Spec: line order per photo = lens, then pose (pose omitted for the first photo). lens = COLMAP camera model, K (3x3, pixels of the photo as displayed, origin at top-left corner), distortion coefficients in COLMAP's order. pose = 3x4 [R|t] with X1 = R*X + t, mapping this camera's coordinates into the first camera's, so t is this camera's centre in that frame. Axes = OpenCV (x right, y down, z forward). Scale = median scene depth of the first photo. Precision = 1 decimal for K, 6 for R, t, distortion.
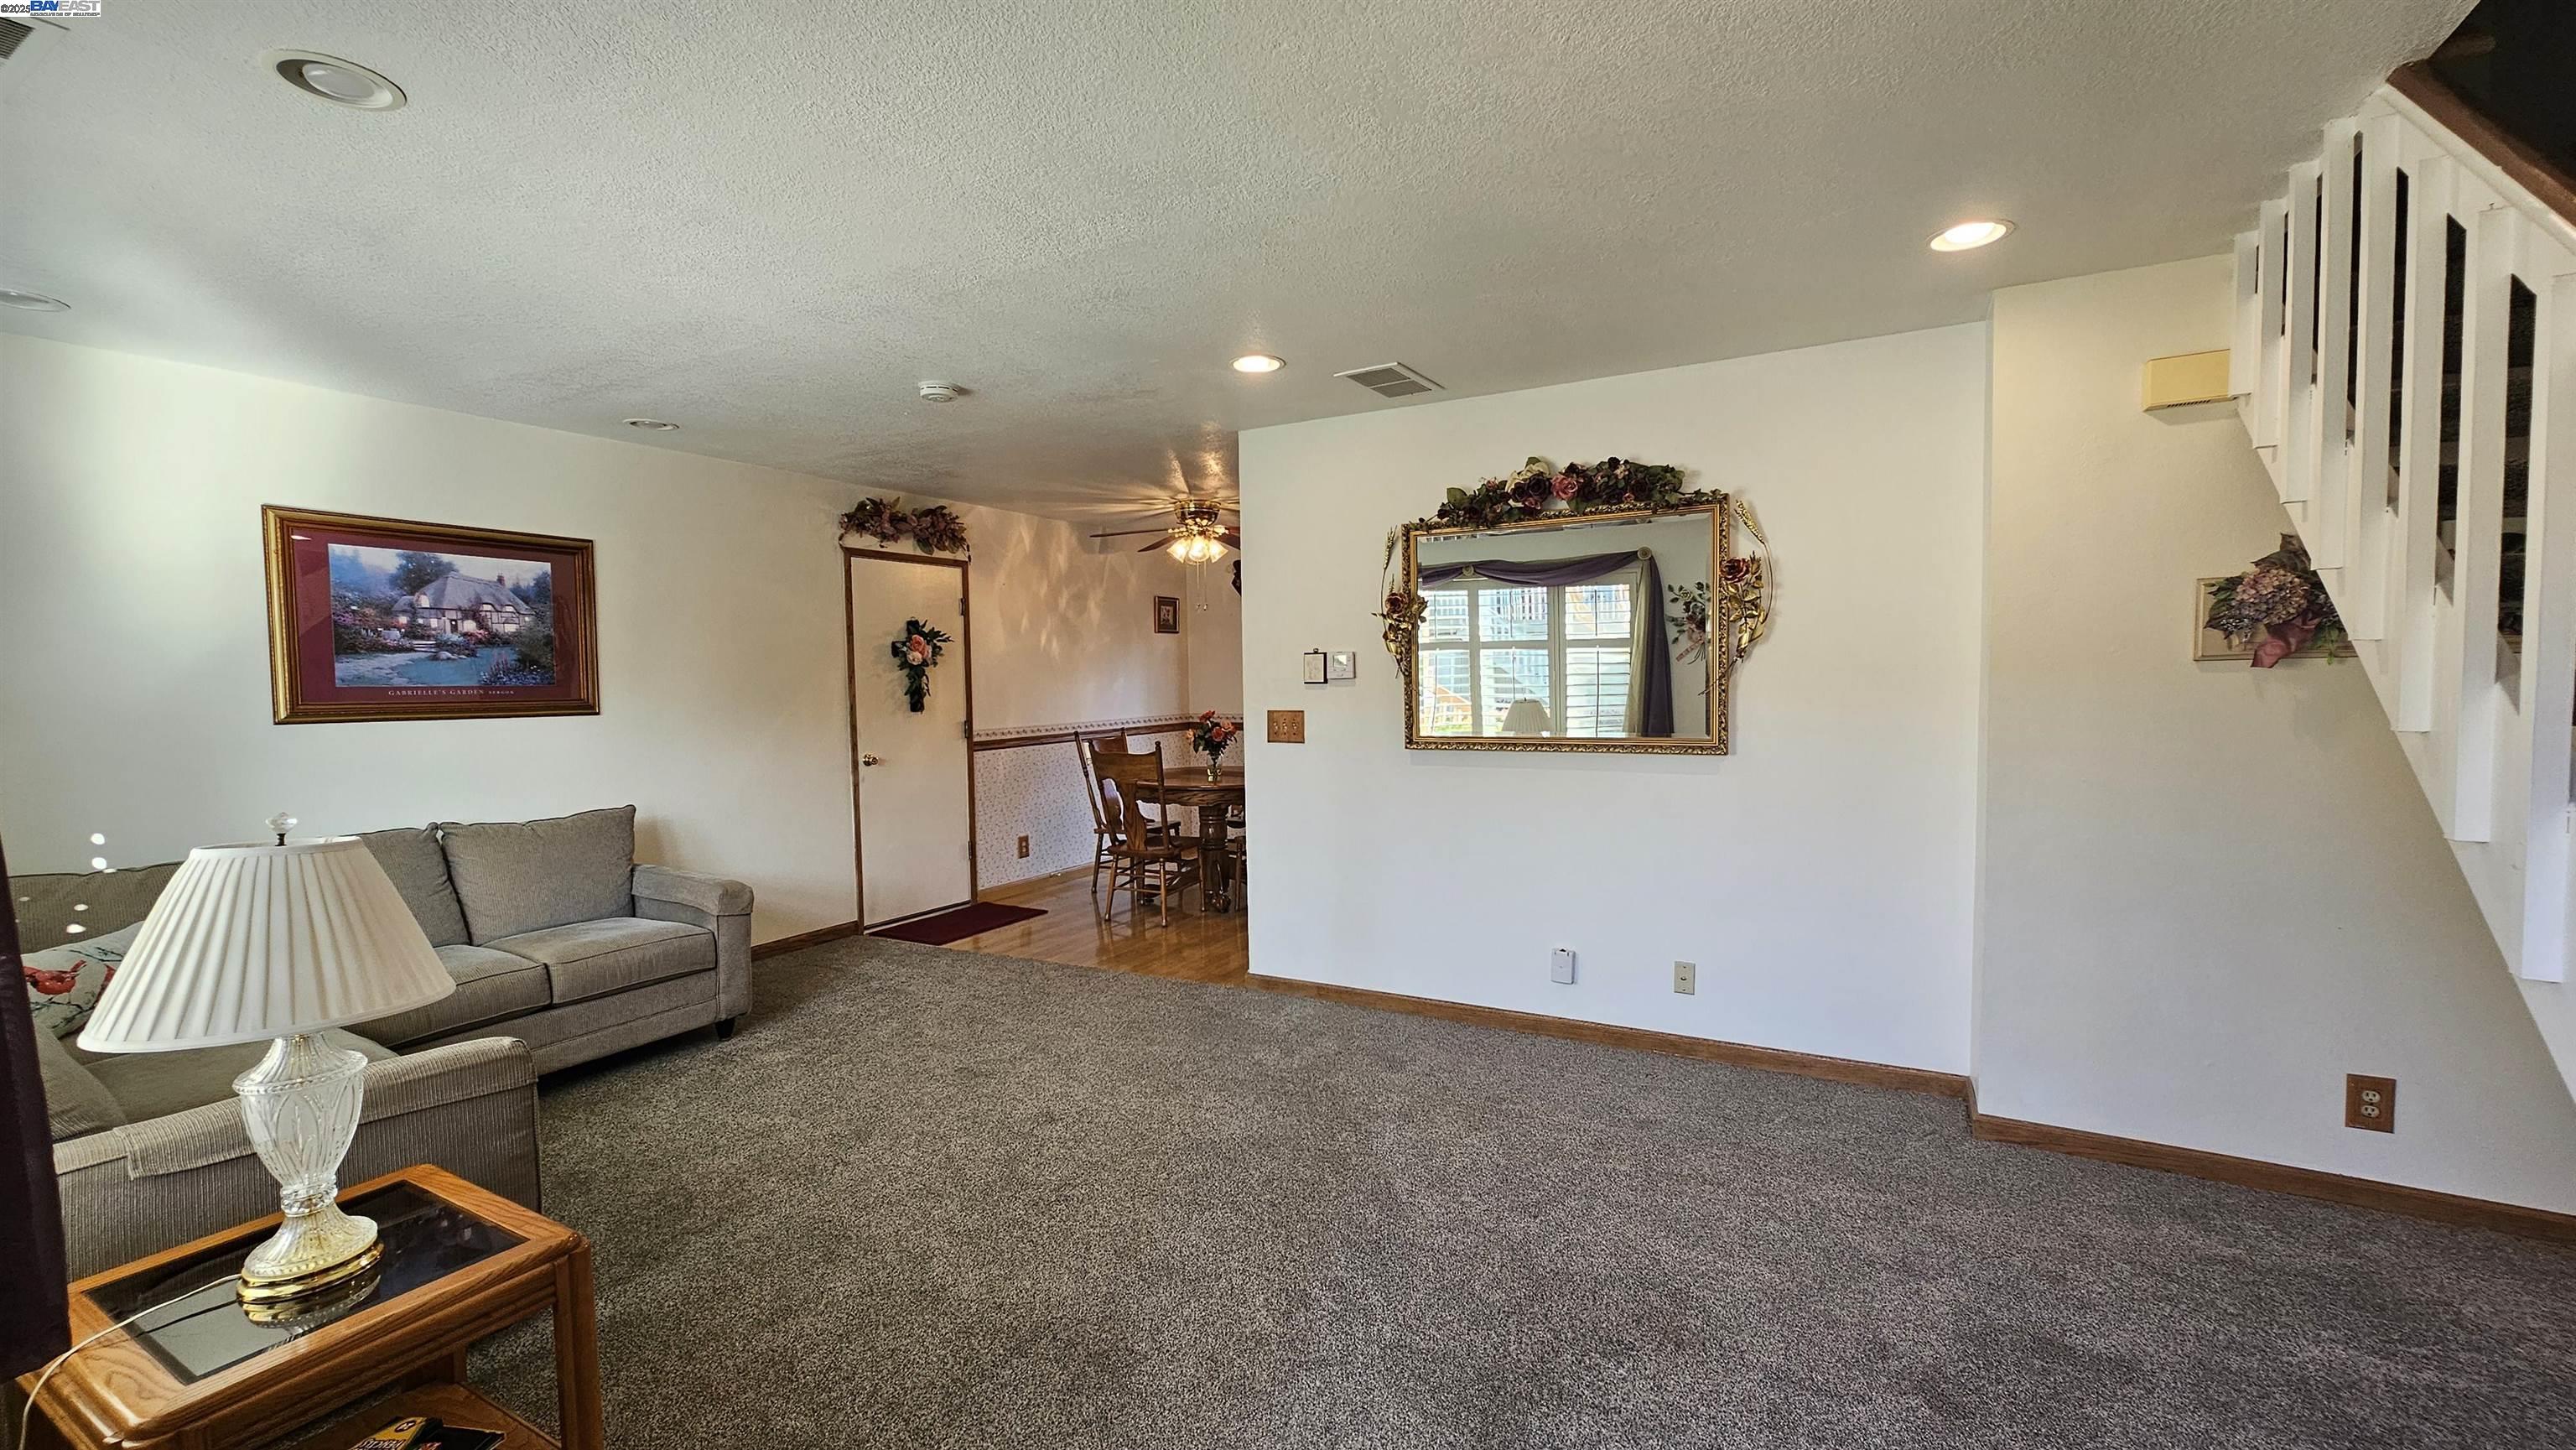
lens RADIAL K [[1048.0, 0, 1299.0], [0, 1048.0, 731.1], [0, 0, 1]] dist [-0.000696, 0.000107]
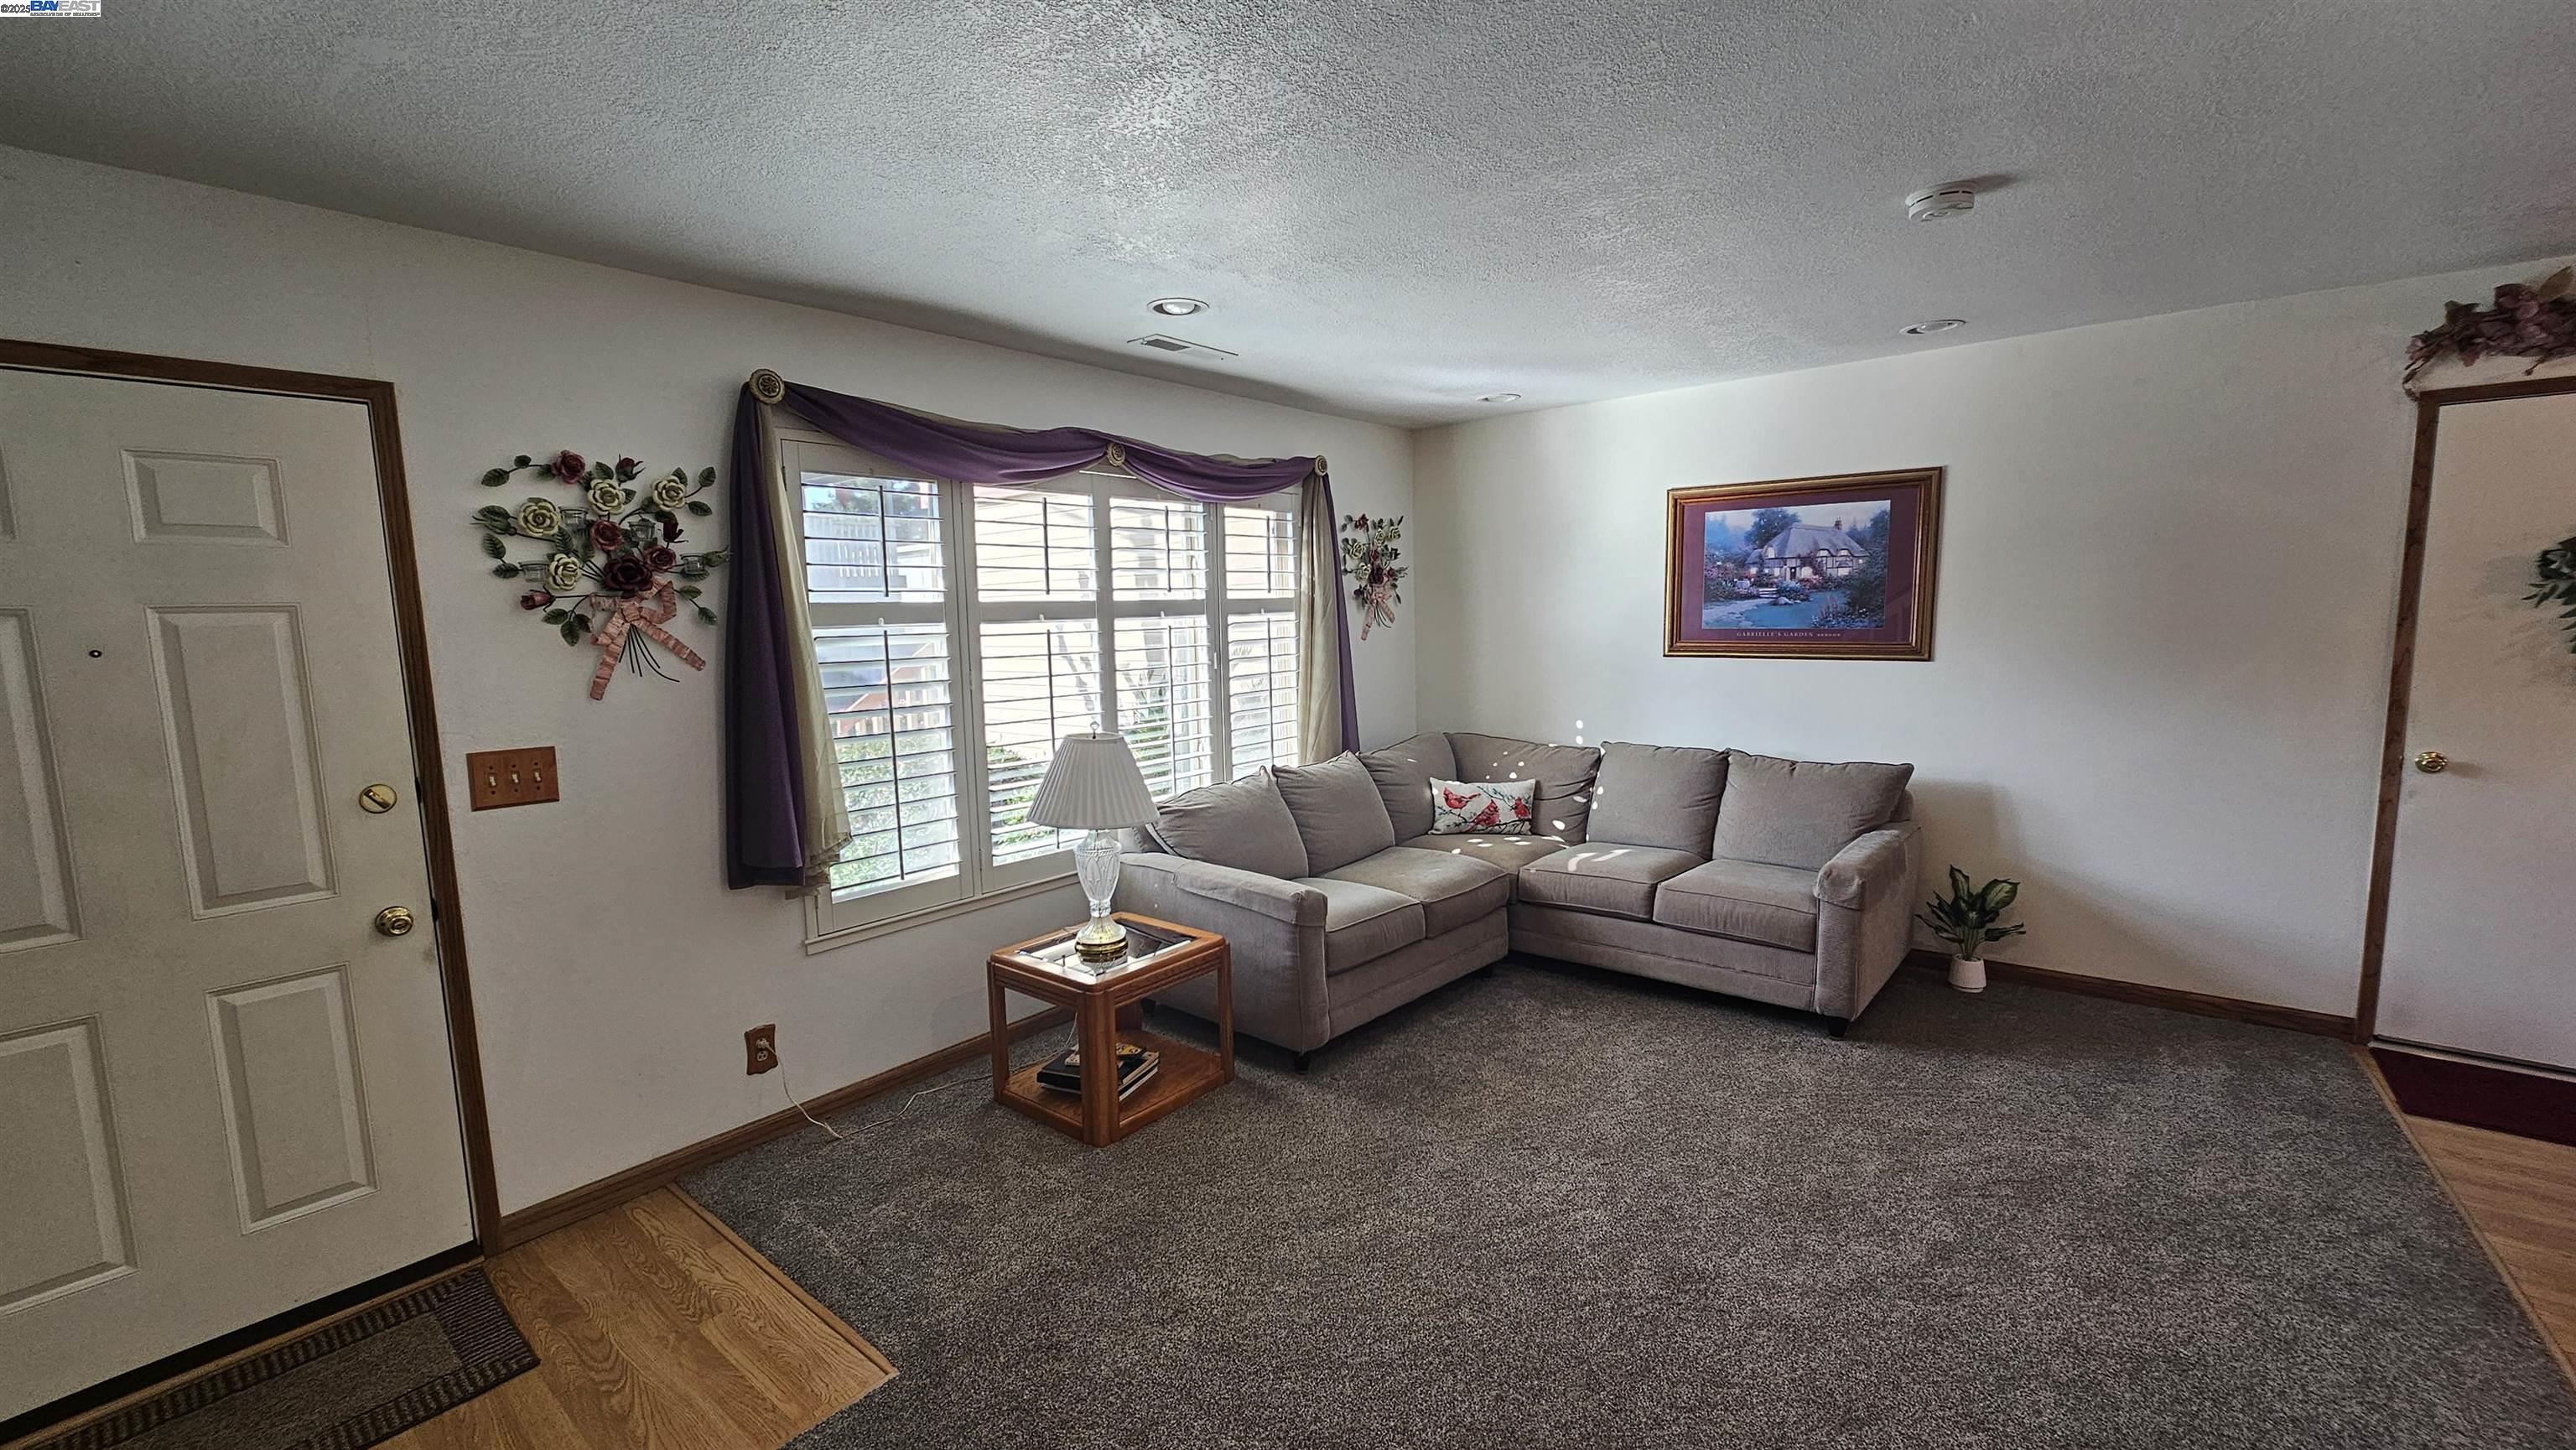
lens RADIAL K [[1048.0, 0, 1302.1], [0, 1048.0, 719.3], [0, 0, 1]] dist [-0.000696, 0.000107]
pose [[-0.178805, 0.104060, -0.978366, 0.363179], [-0.036934, 0.992980, 0.112364, -0.053158], [0.983191, 0.056226, -0.173707, 0.697036]]
